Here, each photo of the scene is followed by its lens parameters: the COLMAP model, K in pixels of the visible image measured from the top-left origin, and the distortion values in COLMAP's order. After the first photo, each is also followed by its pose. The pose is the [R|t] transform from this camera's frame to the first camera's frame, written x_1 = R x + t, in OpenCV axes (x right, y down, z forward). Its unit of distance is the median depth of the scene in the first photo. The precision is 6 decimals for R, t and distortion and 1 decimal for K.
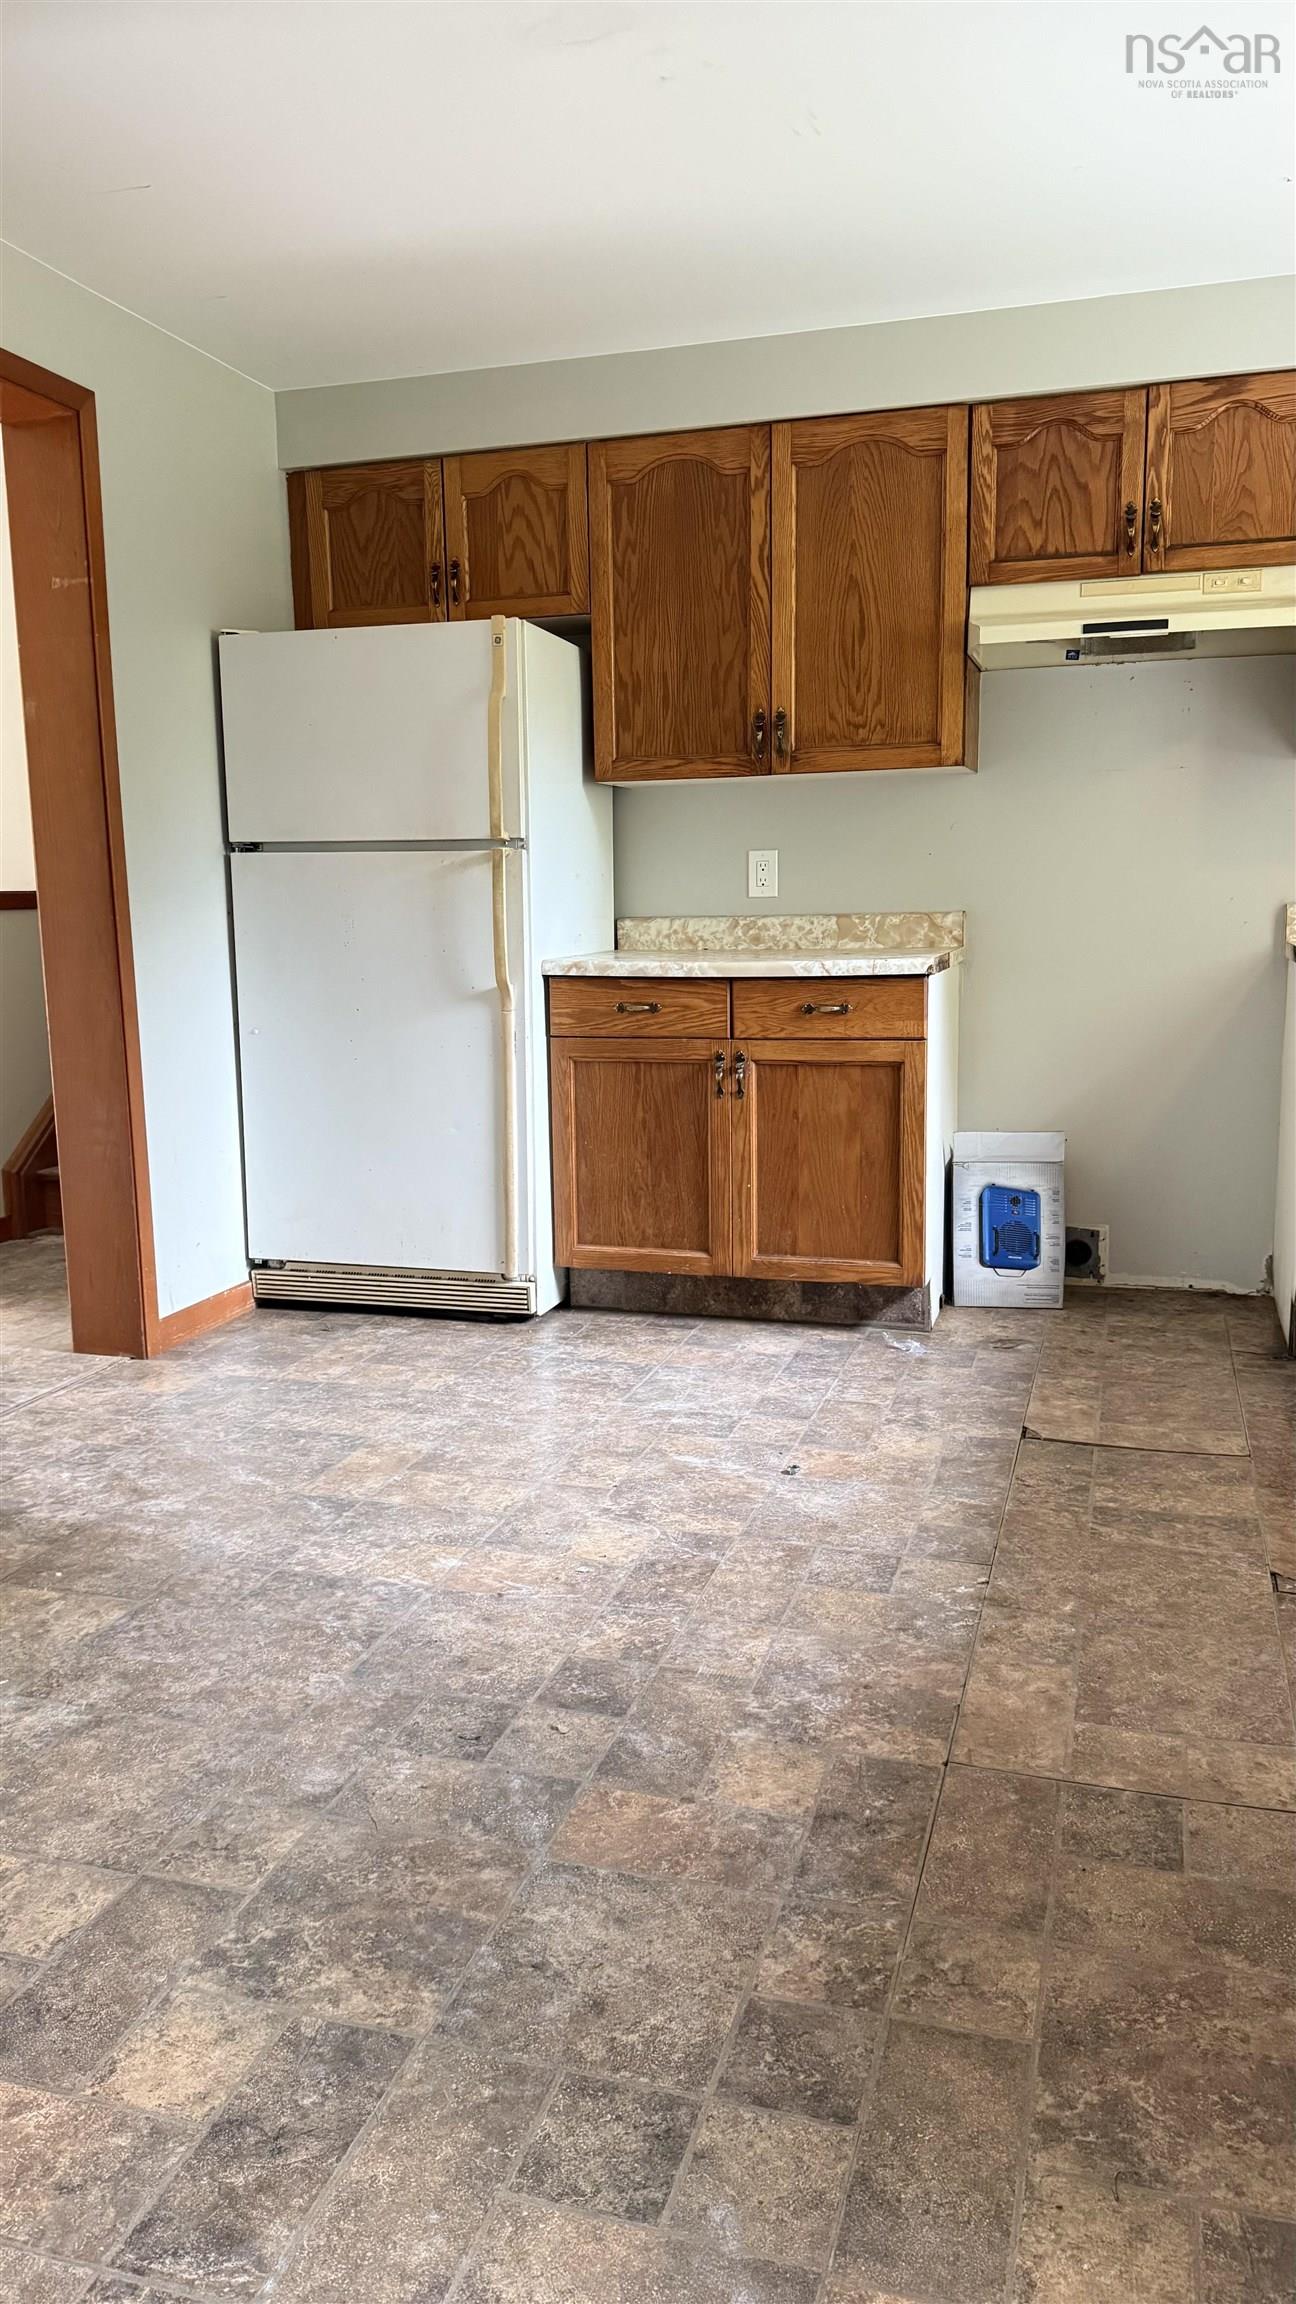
lens RADIAL K [[1637.4, 0, 659.5], [0, 1637.4, 1159.0], [0, 0, 1]] dist [0.084535, -0.082523]
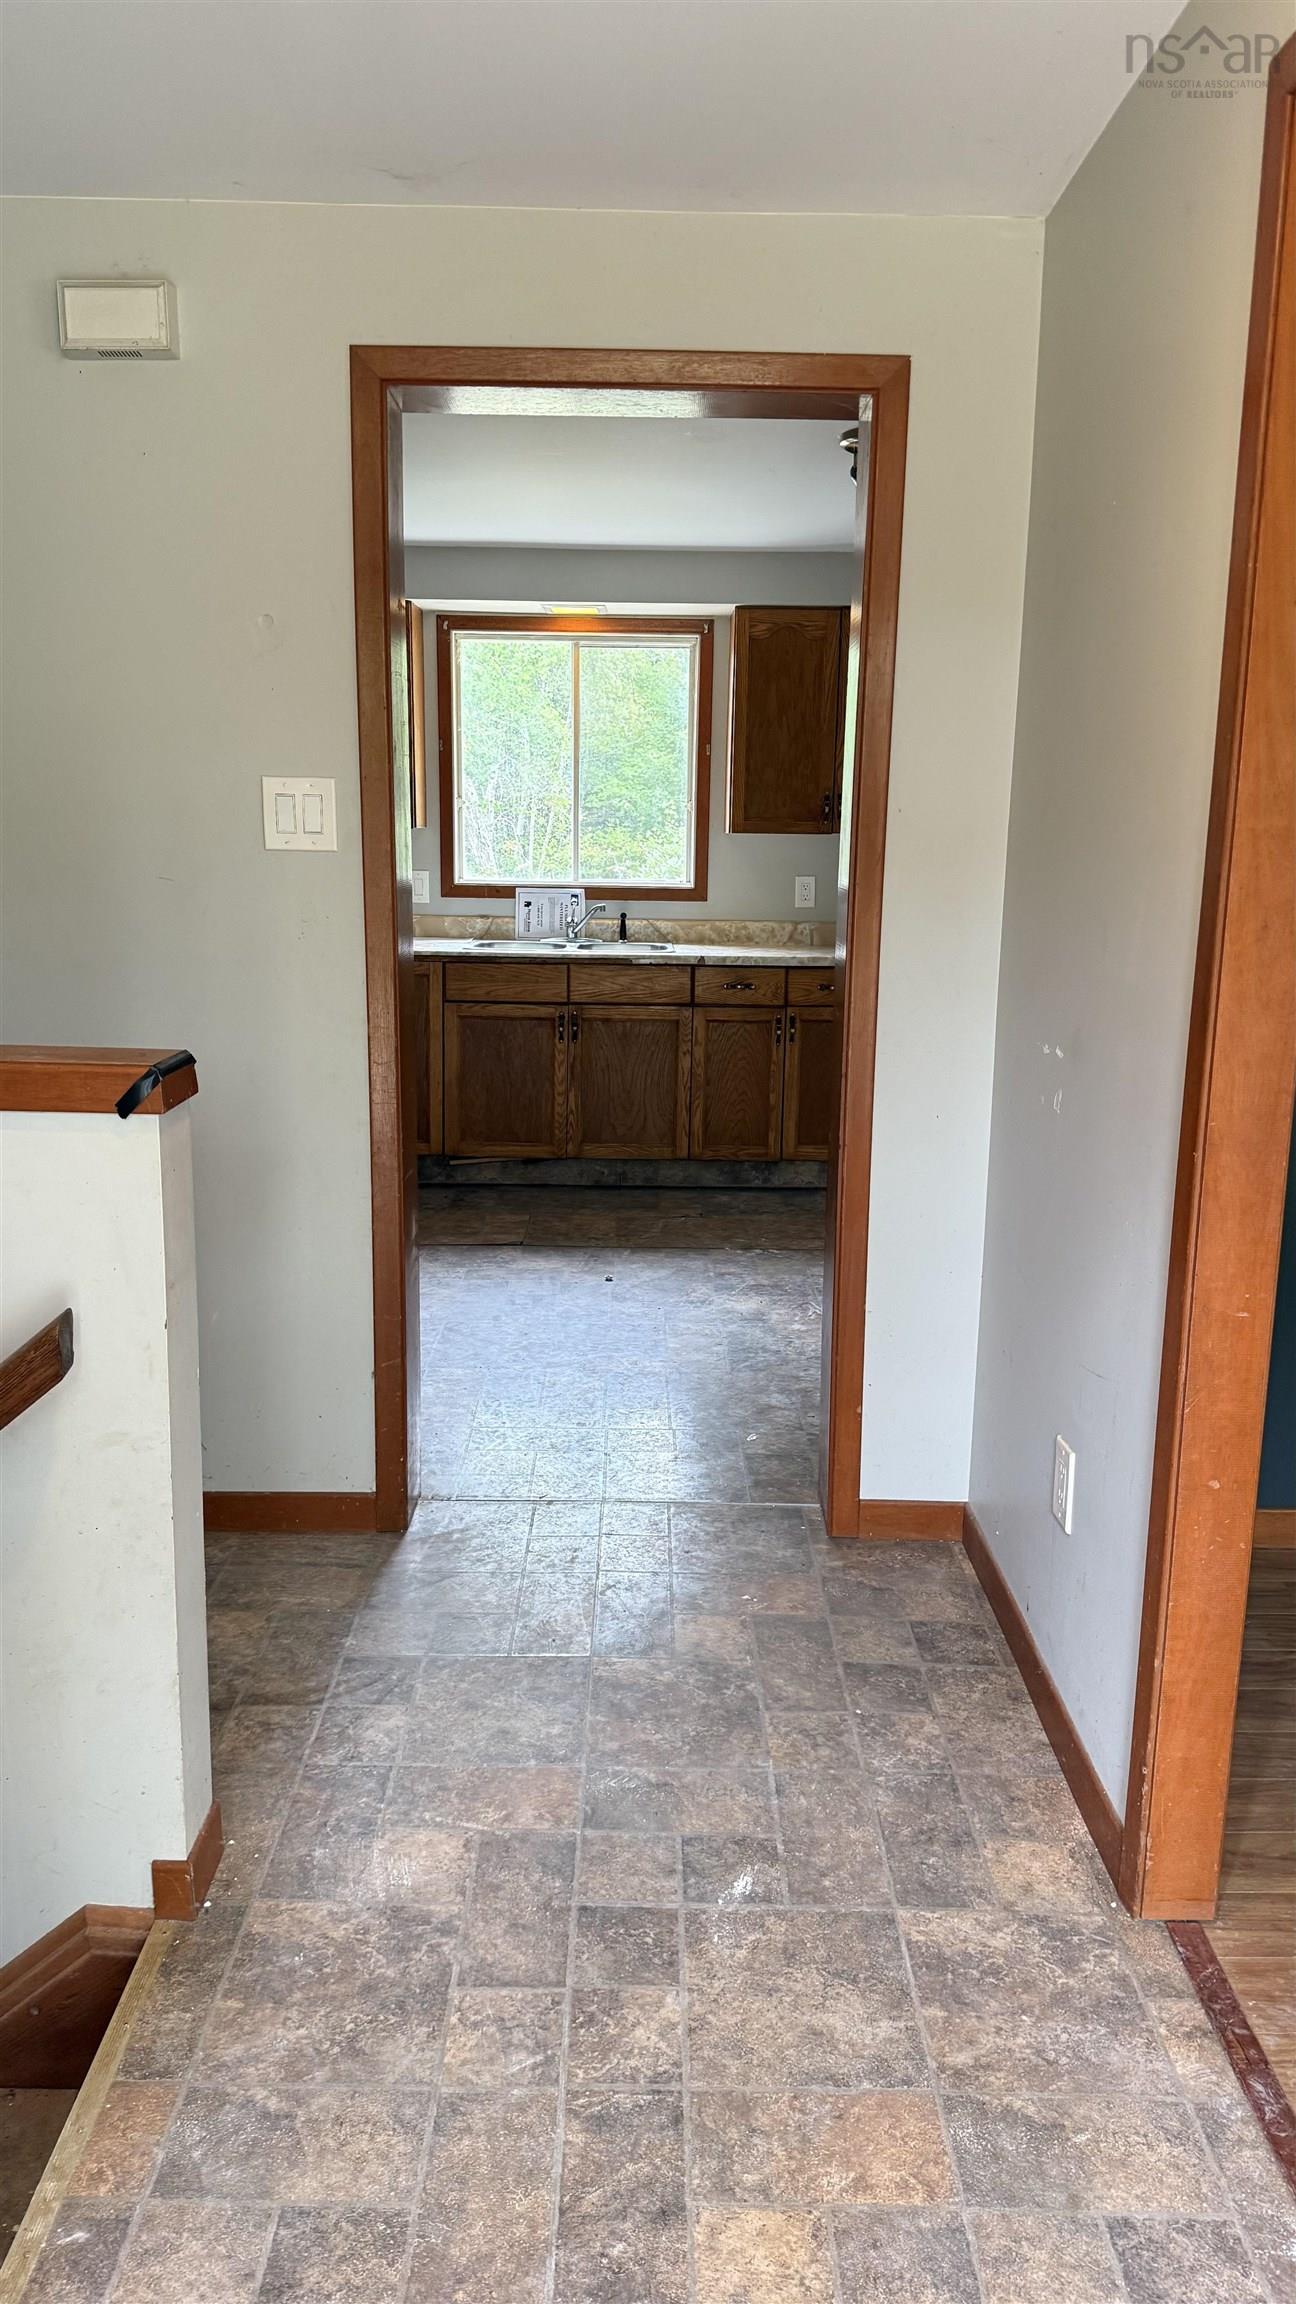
lens RADIAL K [[1637.4, 0, 660.3], [0, 1637.4, 1145.6], [0, 0, 1]] dist [0.084535, -0.082523]
pose [[-0.308251, -0.172037, 0.935620, -0.644525], [0.143198, 0.963914, 0.224418, -0.133841], [-0.940466, 0.203156, -0.272492, 0.607363]]
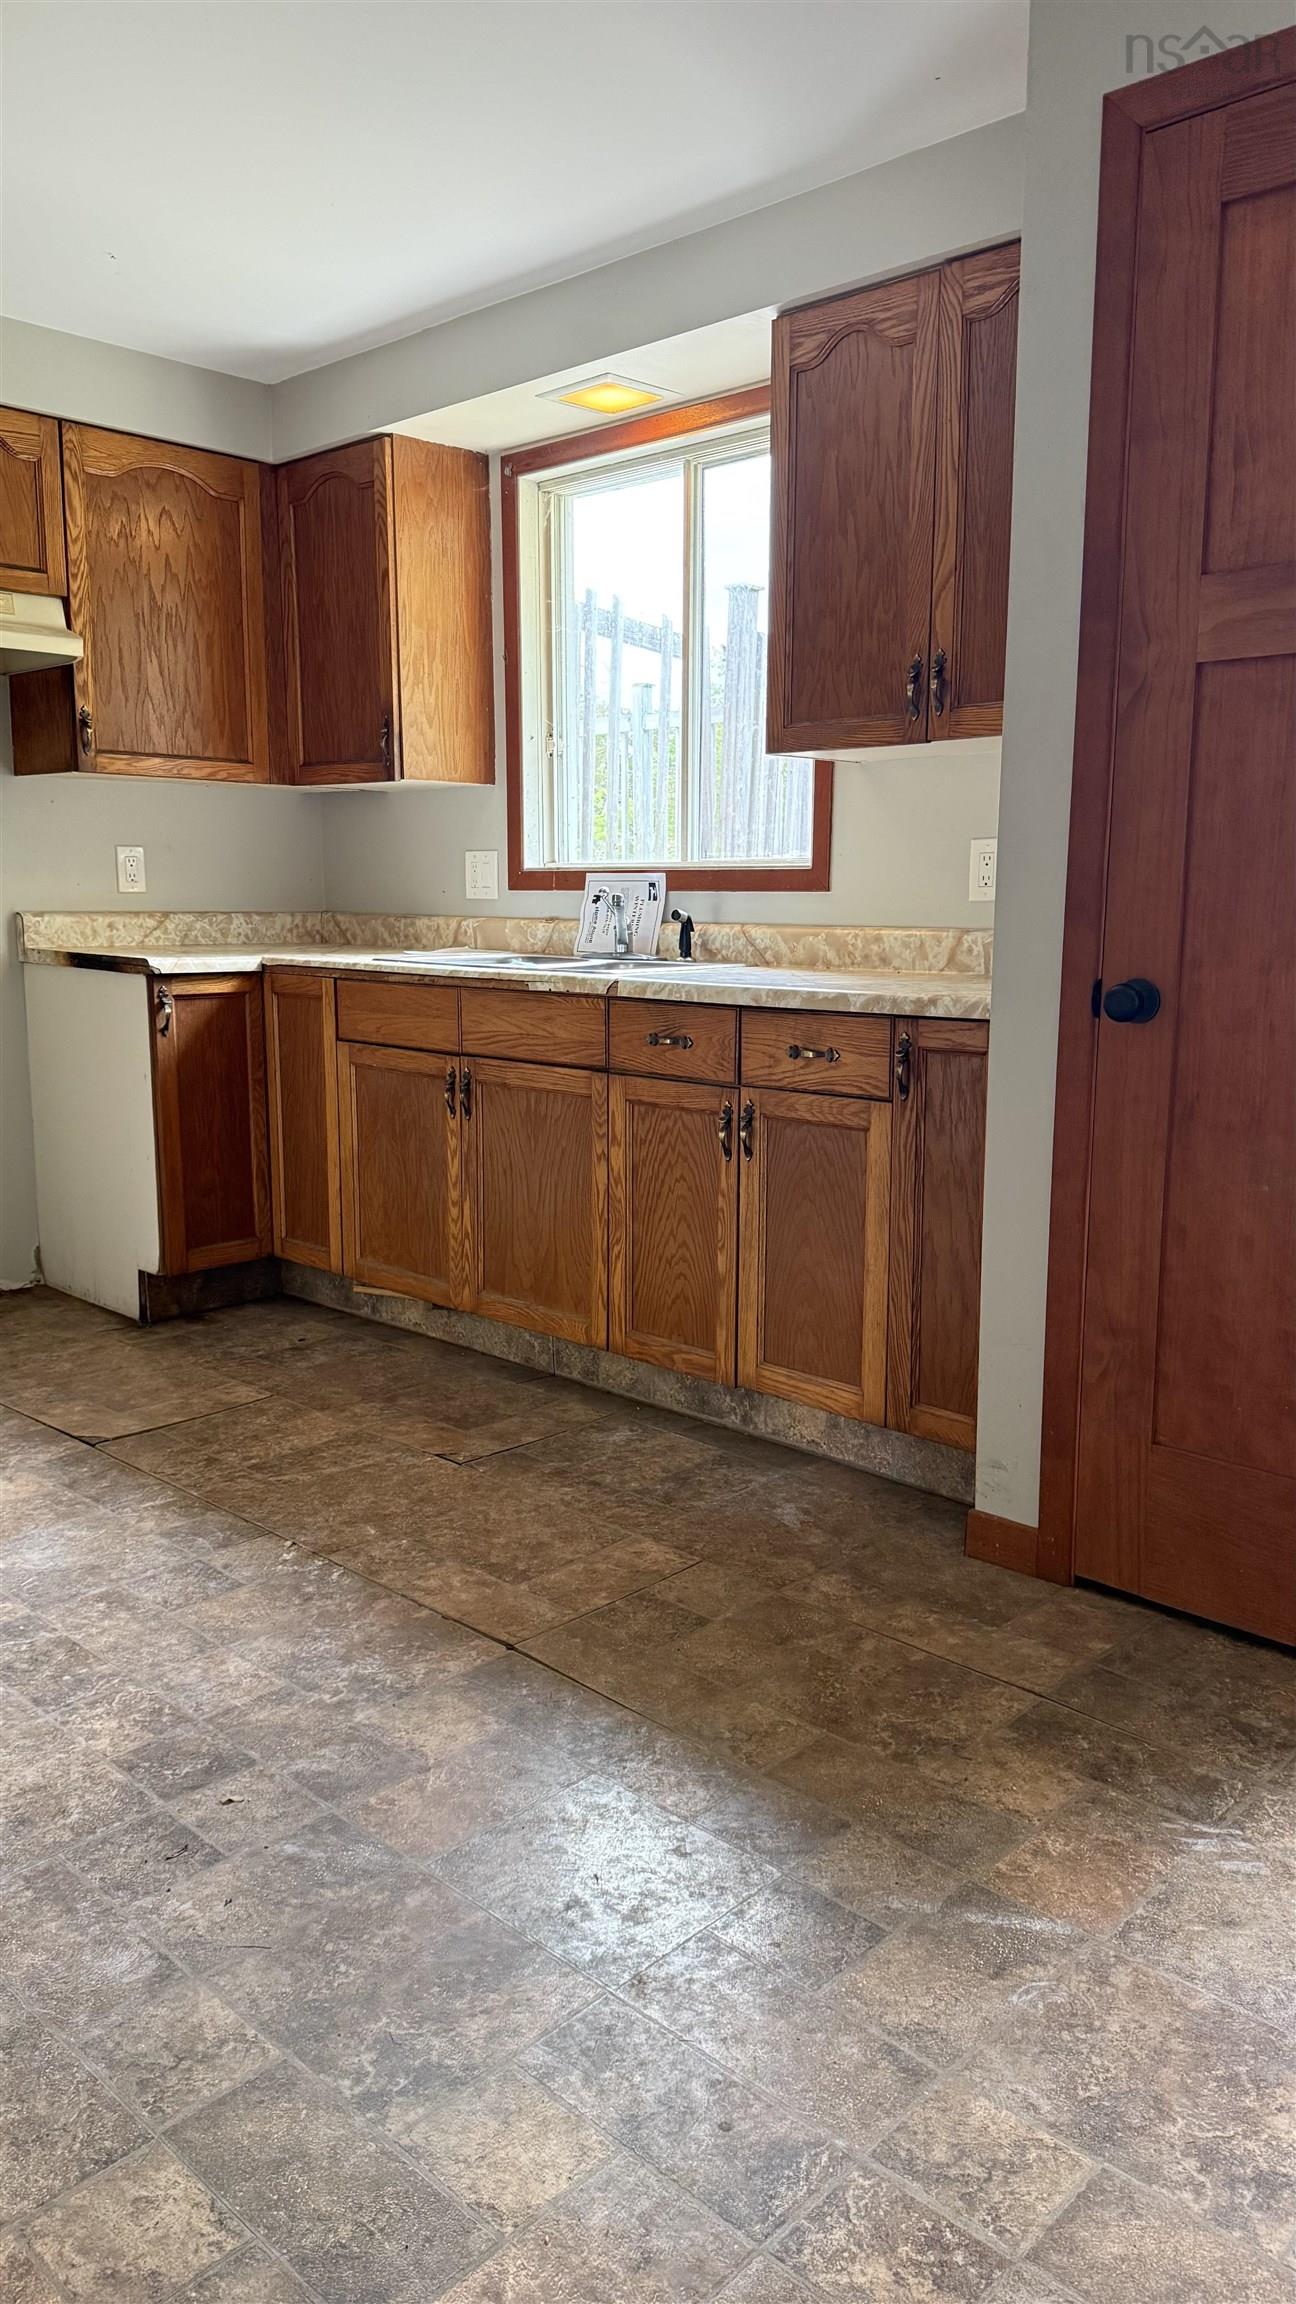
lens RADIAL K [[1637.4, 0, 654.1], [0, 1637.4, 1145.6], [0, 0, 1]] dist [0.084535, -0.082523]
pose [[0.447886, -0.127863, 0.884901, -0.229466], [0.137308, 0.987817, 0.073237, -0.017207], [-0.883485, 0.088702, 0.459986, 0.102231]]
